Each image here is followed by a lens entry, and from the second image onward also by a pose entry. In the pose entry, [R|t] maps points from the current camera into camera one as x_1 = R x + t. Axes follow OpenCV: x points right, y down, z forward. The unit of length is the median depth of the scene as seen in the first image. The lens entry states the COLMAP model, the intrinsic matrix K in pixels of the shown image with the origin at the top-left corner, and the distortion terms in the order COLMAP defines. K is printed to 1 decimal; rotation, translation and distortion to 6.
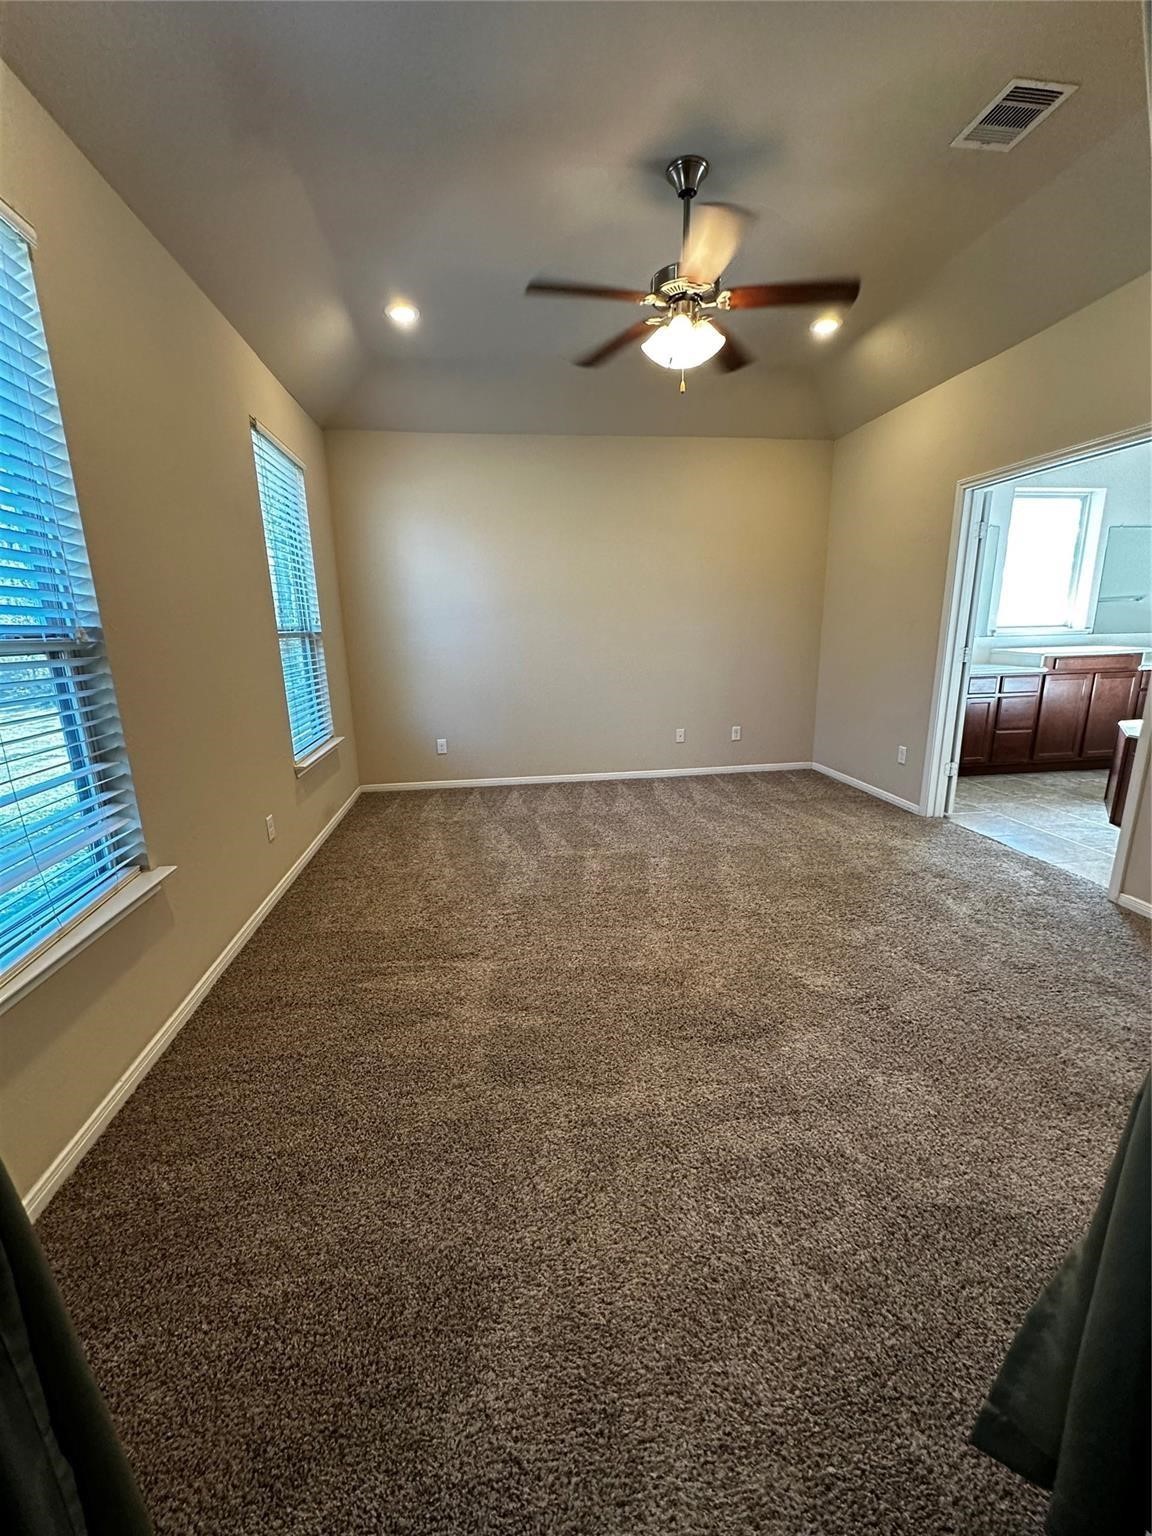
lens RADIAL K [[607.8, 0, 574.6], [0, 607.8, 768.4], [0, 0, 1]] dist [-0.003766, 0.000610]
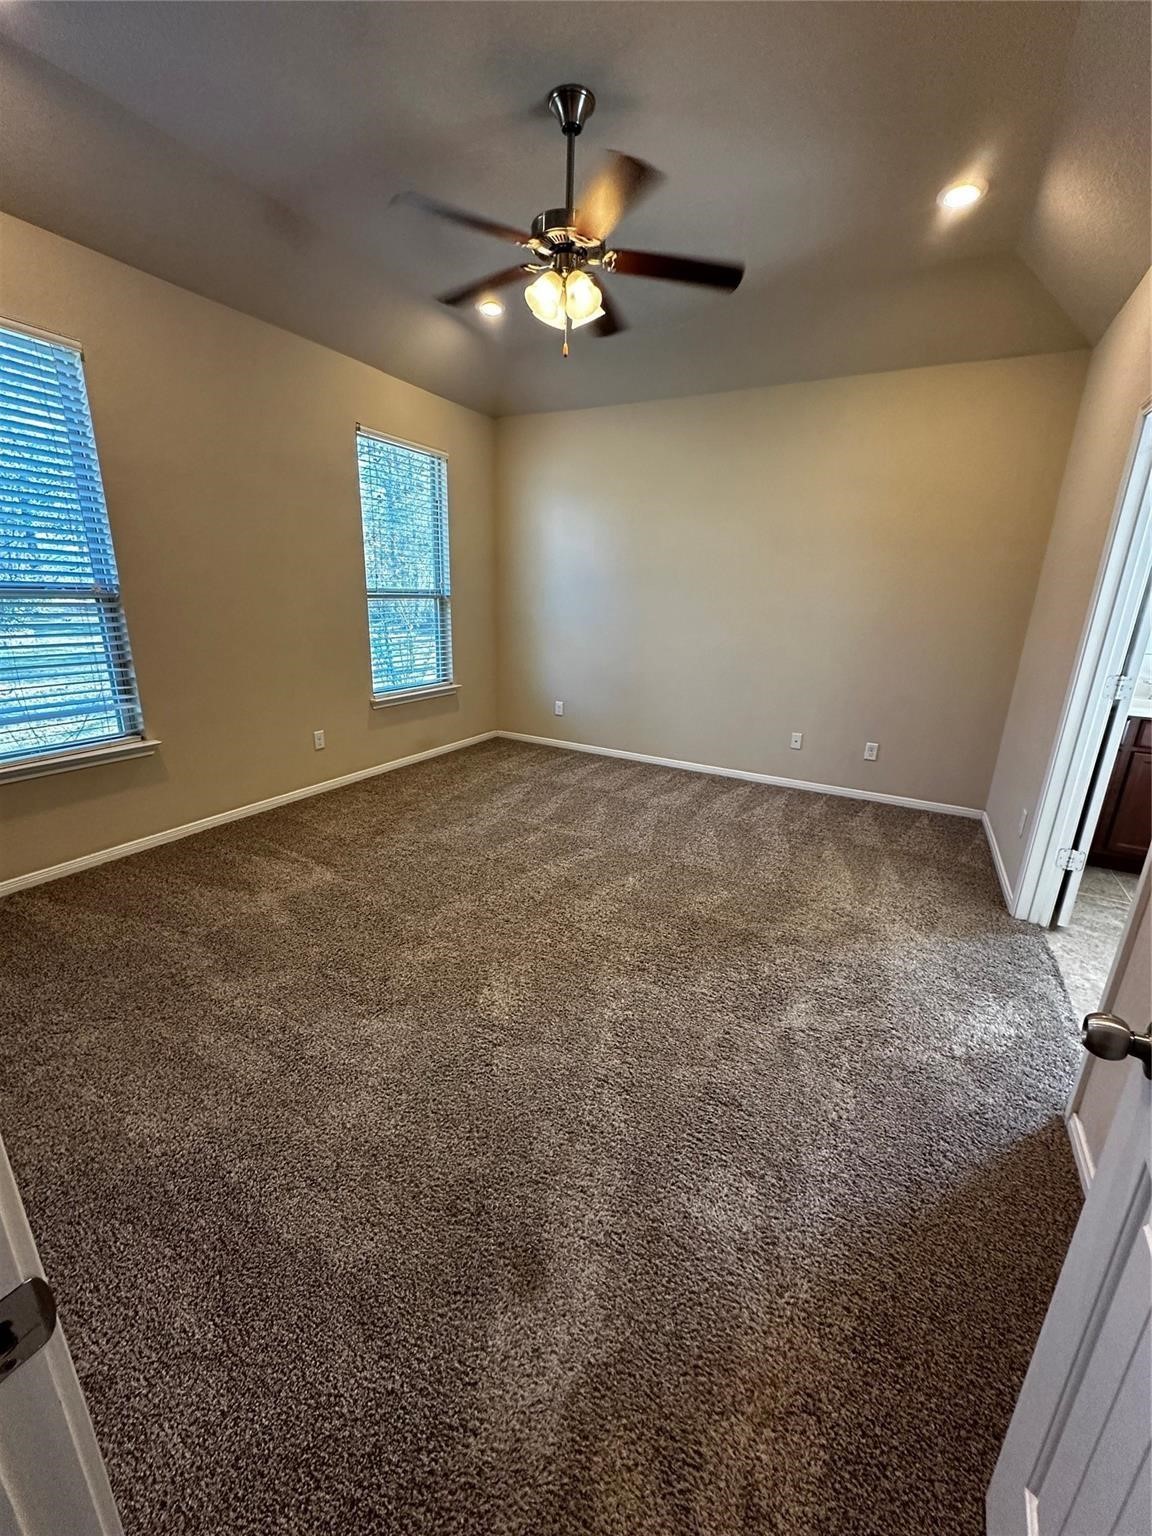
lens RADIAL K [[607.8, 0, 574.6], [0, 607.8, 768.4], [0, 0, 1]] dist [-0.003766, 0.000610]
pose [[0.802039, 0.212781, -0.558084, 0.556379], [-0.183569, 0.976980, 0.108681, -0.070100], [0.568363, 0.015280, 0.822636, 0.168571]]
